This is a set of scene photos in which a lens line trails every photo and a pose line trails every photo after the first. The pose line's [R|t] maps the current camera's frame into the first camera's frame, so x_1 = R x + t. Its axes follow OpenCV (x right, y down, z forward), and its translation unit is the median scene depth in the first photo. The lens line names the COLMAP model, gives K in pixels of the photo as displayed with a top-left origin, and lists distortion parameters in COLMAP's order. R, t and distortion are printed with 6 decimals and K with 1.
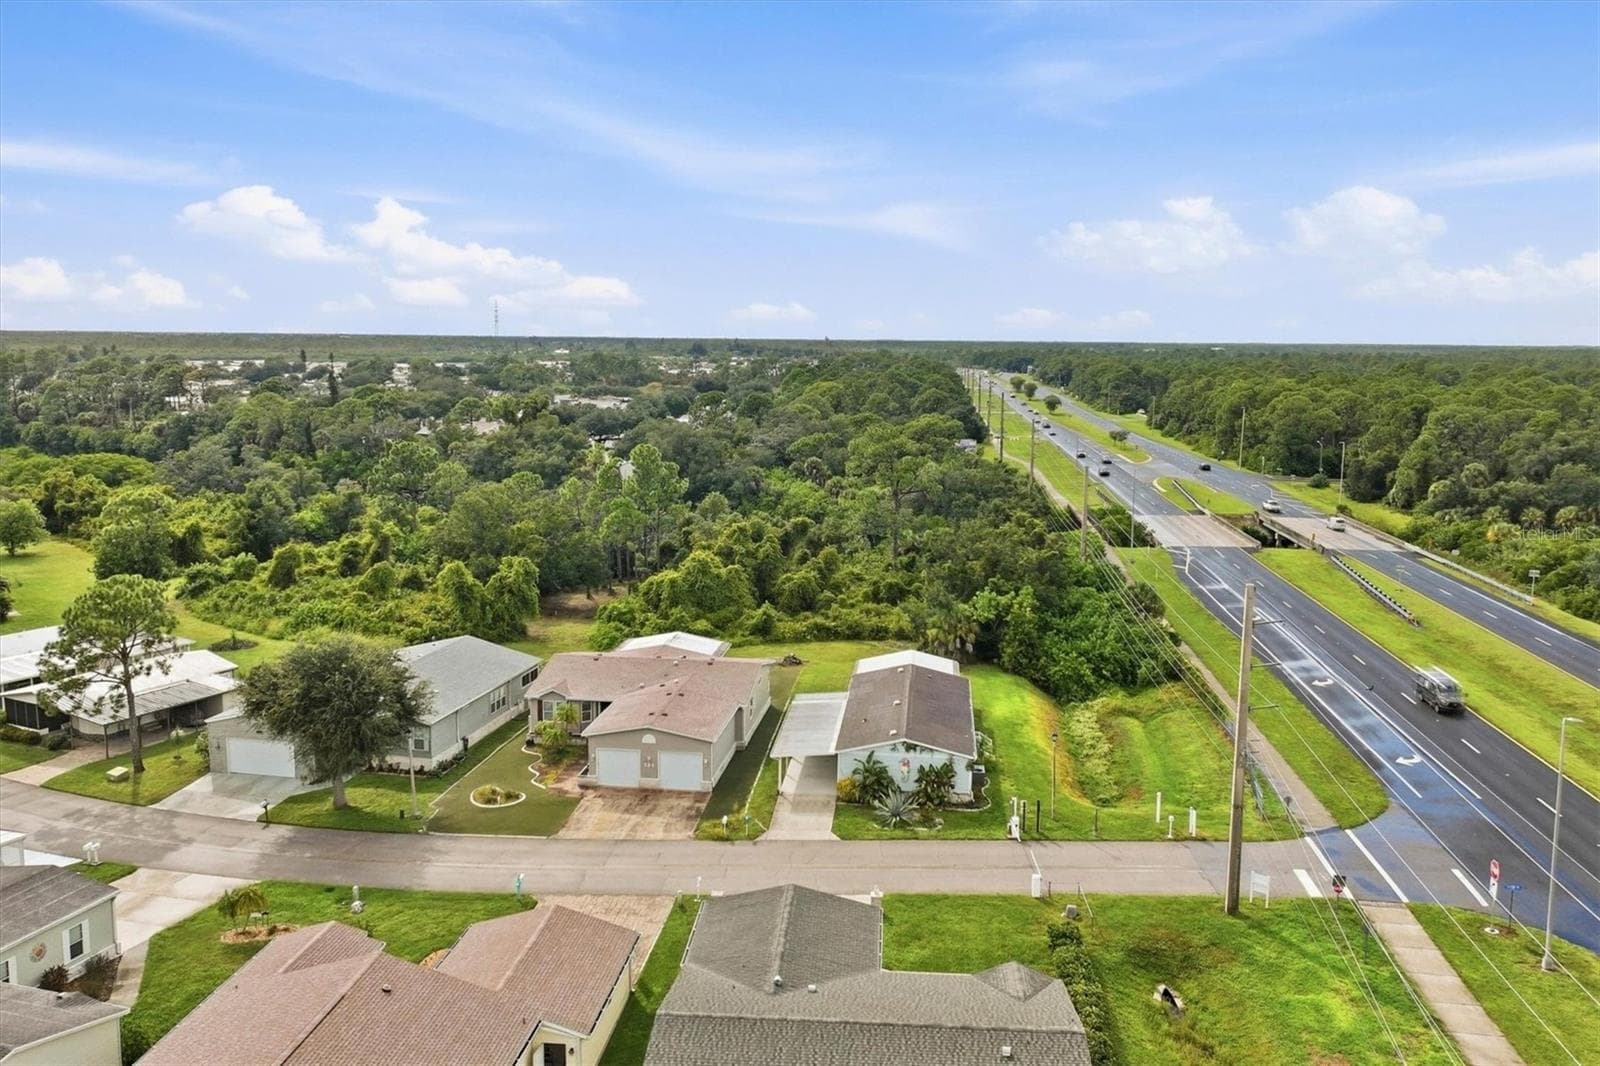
lens RADIAL K [[1325.5, 0, 800.0], [0, 1325.5, 533.0], [0, 0, 1]] dist [0.008878, -0.016315]
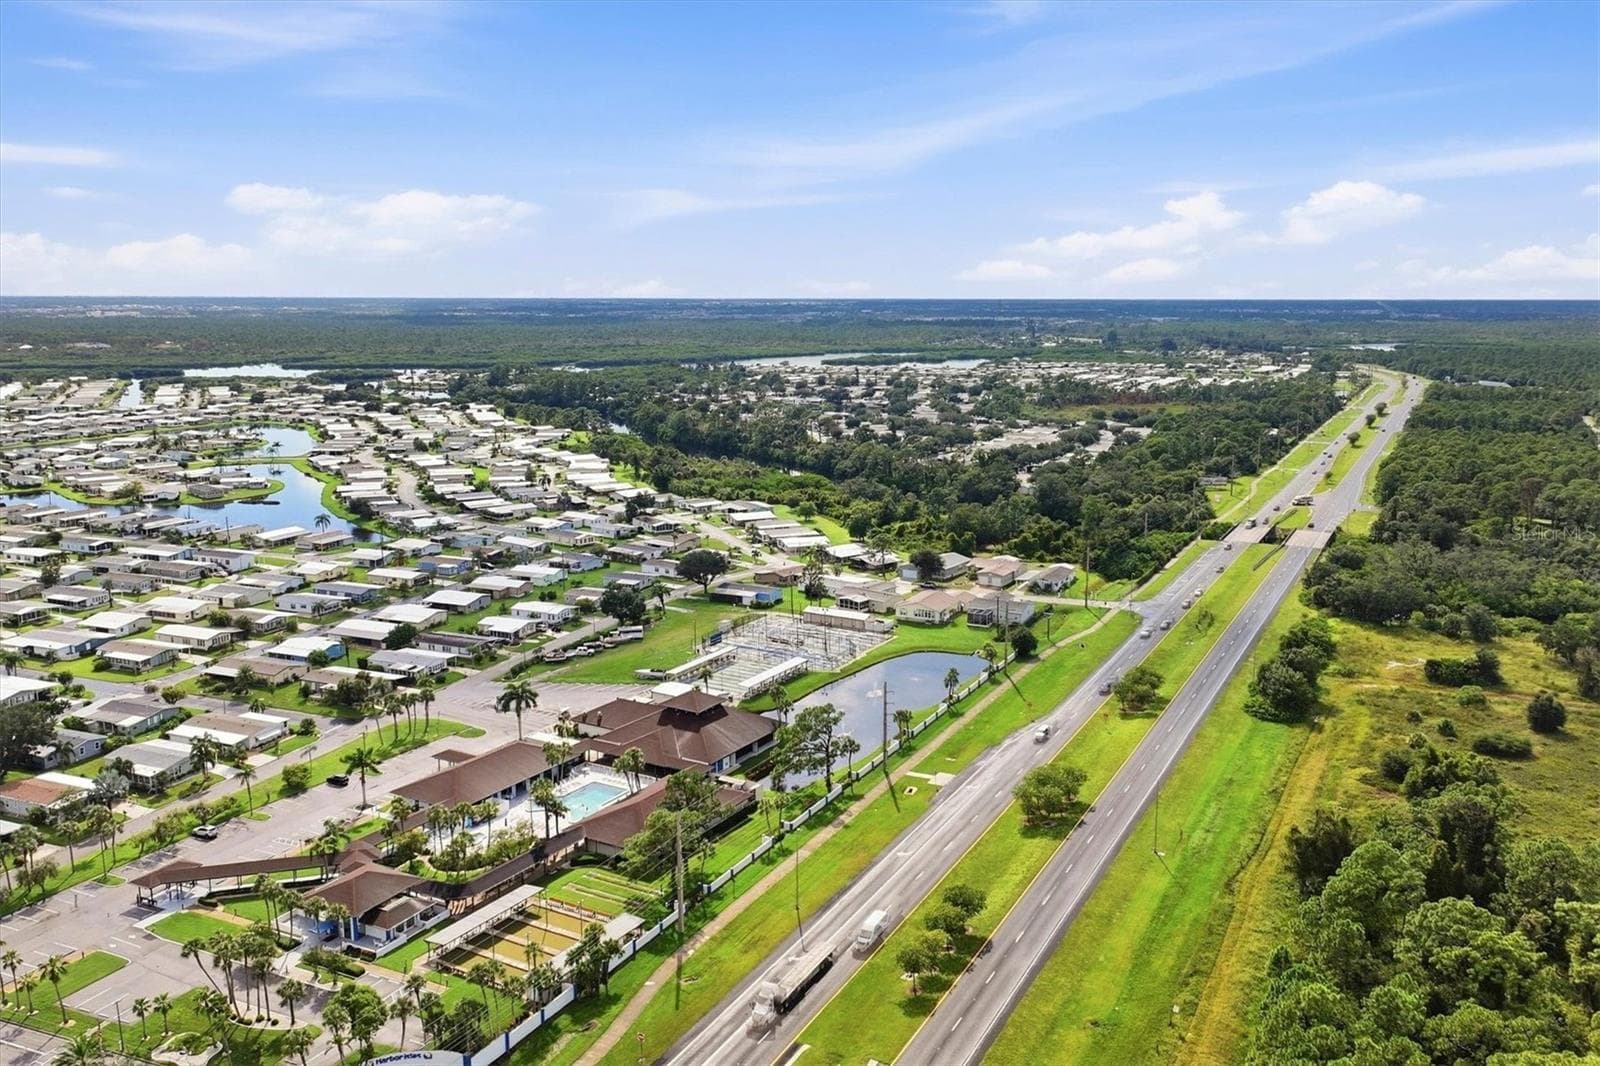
lens RADIAL K [[1325.5, 0, 800.0], [0, 1325.5, 533.0], [0, 0, 1]] dist [0.008878, -0.016315]
pose [[0.932133, 0.052906, -0.358229, 0.949950], [-0.039968, 0.998257, 0.043430, -0.173732], [0.359903, -0.026165, 0.932623, -3.692914]]
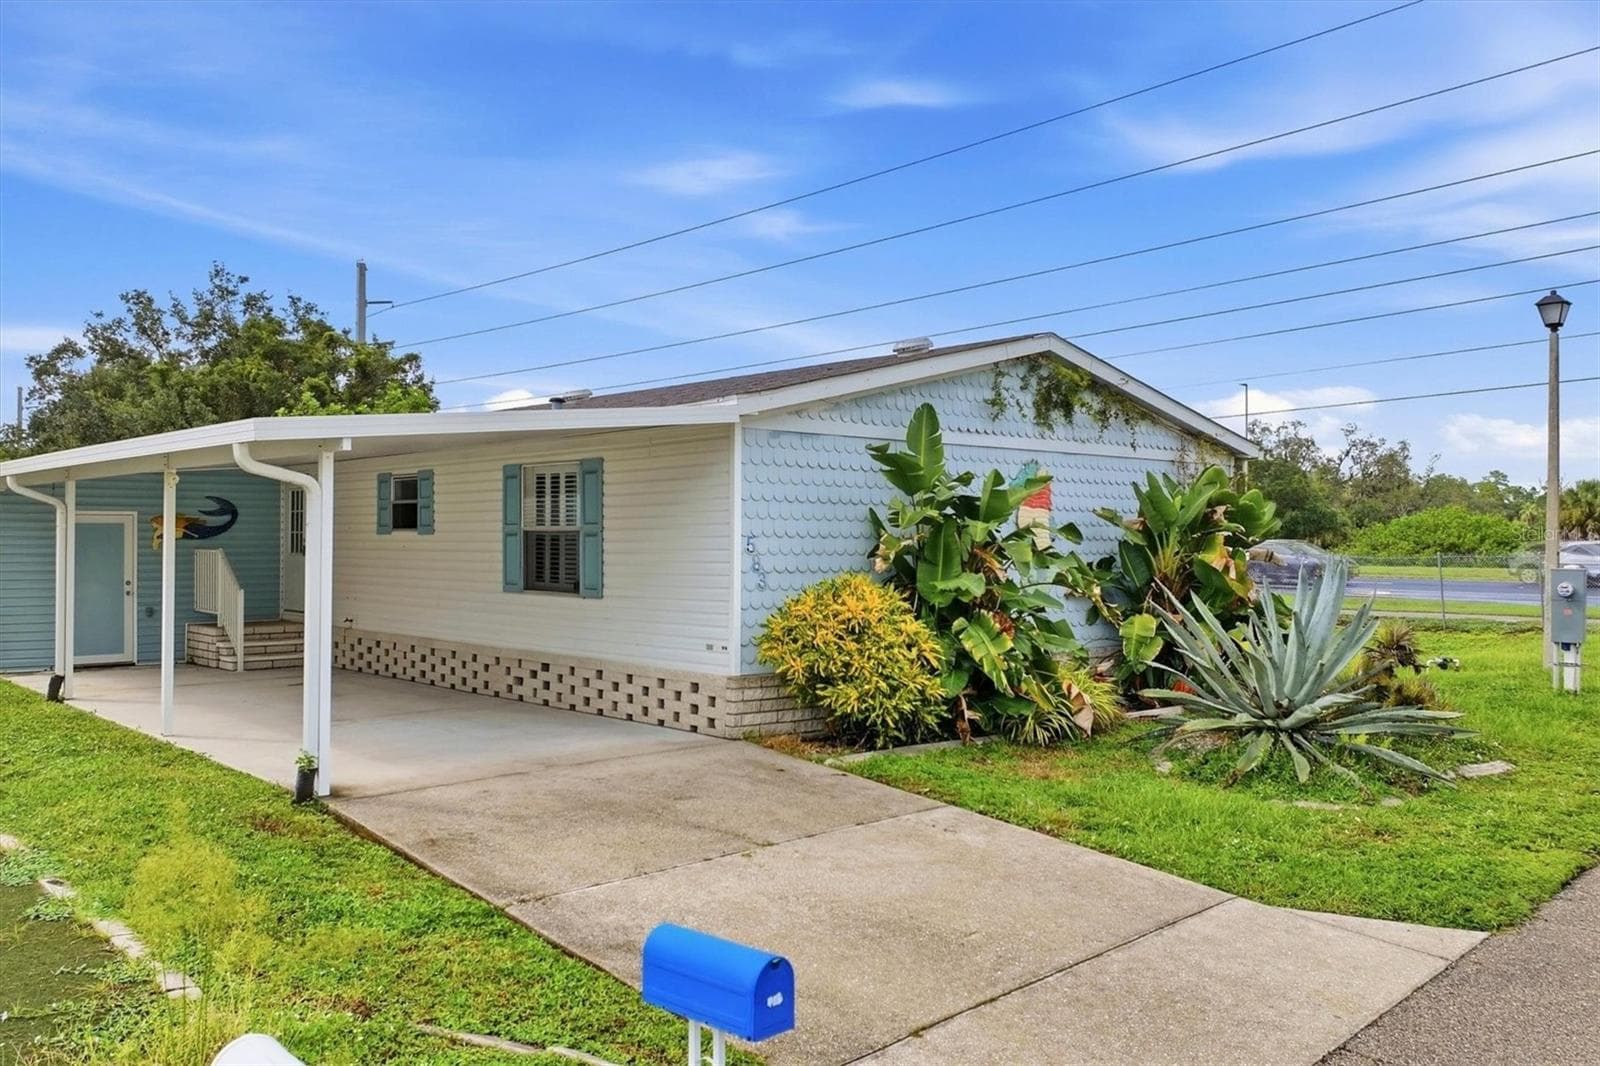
lens RADIAL K [[1325.5, 0, 800.0], [0, 1325.5, 533.0], [0, 0, 1]] dist [0.008878, -0.016315]
pose [[0.676245, -0.001228, 0.736676, -0.069138], [0.104312, 0.990082, -0.094105, 0.187019], [-0.729254, 0.140483, 0.669667, 0.881397]]
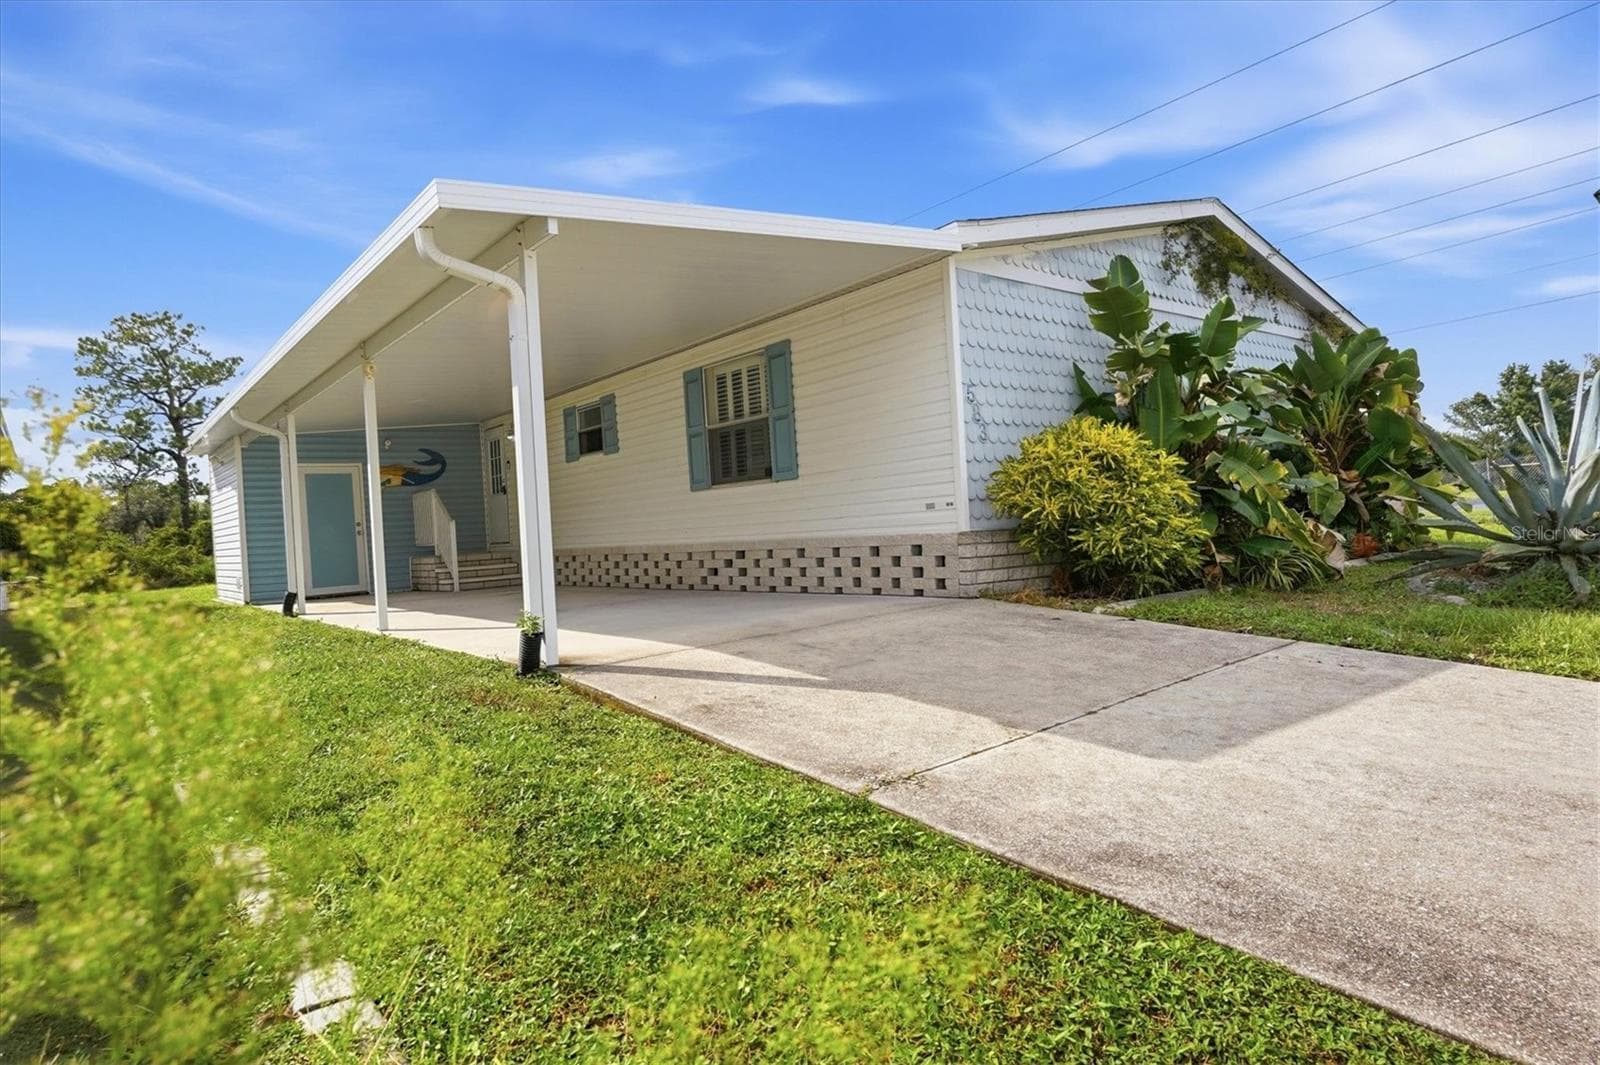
lens RADIAL K [[921.1, 0, 790.3], [0, 921.1, 538.2], [0, 0, 1]] dist [-0.001220, -0.000200]
pose [[0.712203, -0.060625, 0.699351, -0.047272], [0.159531, 0.984174, -0.077147, 0.192891], [-0.683606, 0.166513, 0.710603, 0.928589]]
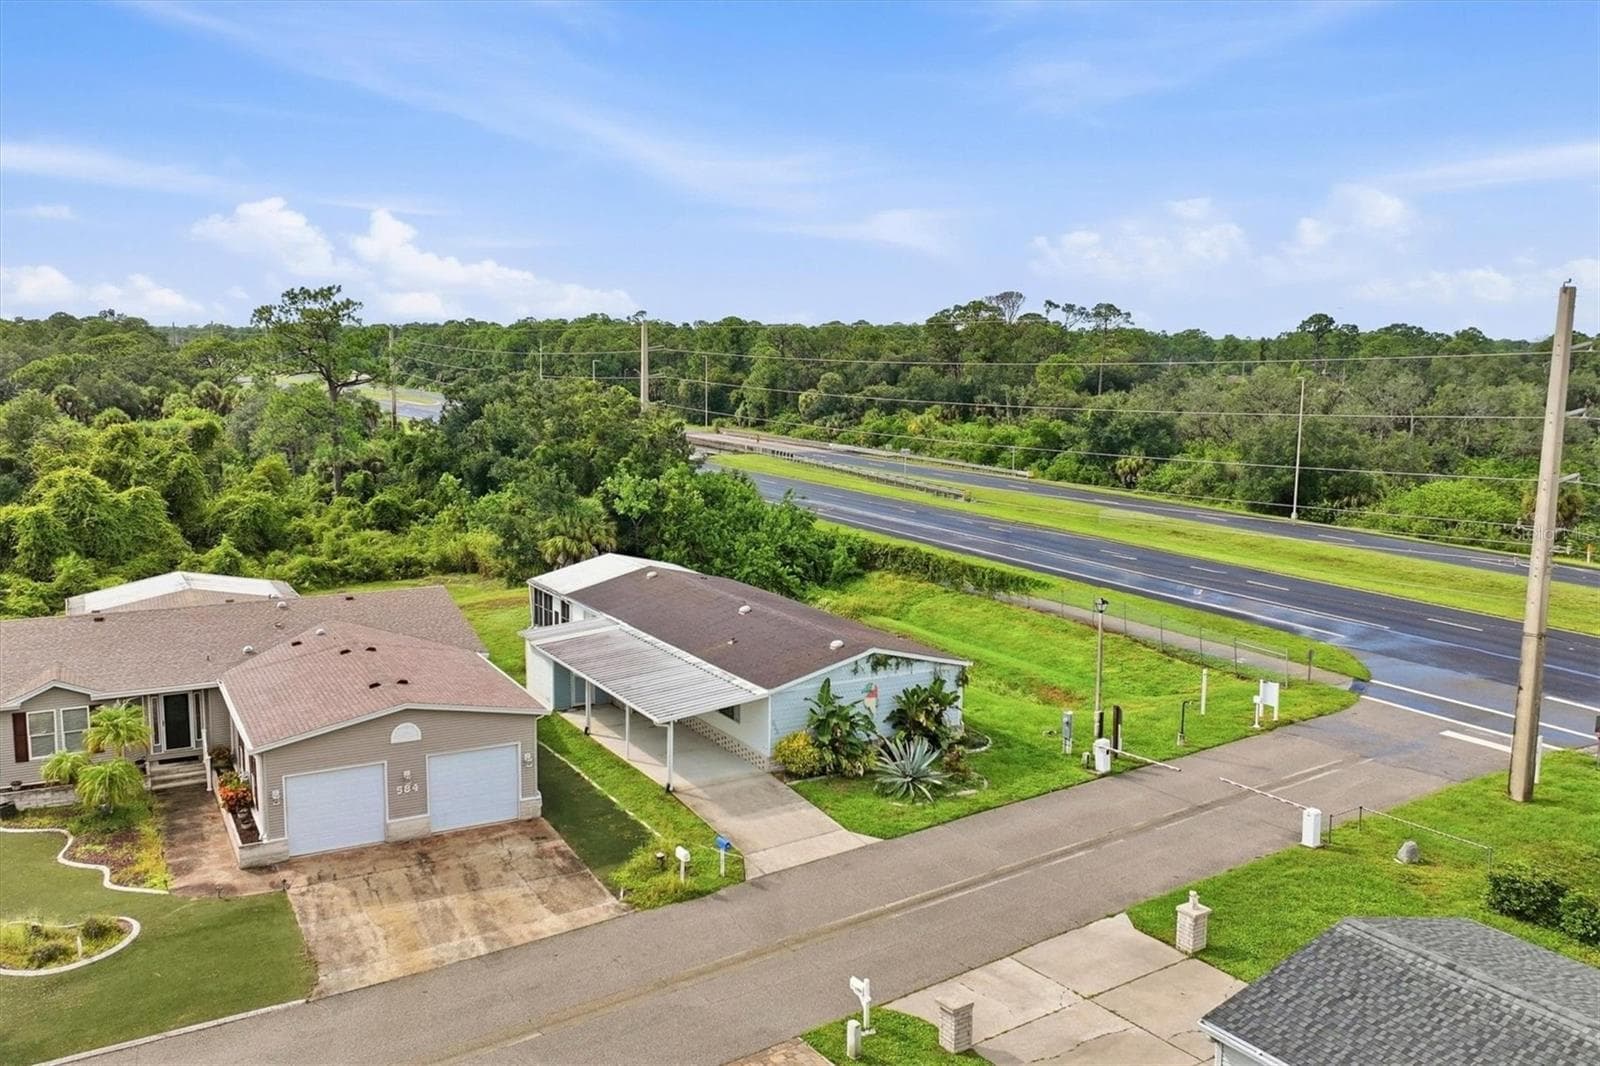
lens RADIAL K [[1325.5, 0, 800.0], [0, 1325.5, 533.0], [0, 0, 1]] dist [0.008878, -0.016315]
pose [[0.801265, -0.086474, 0.592027, -0.271984], [0.082935, 0.996001, 0.033234, 0.081084], [-0.592533, 0.022471, 0.805232, 0.539030]]
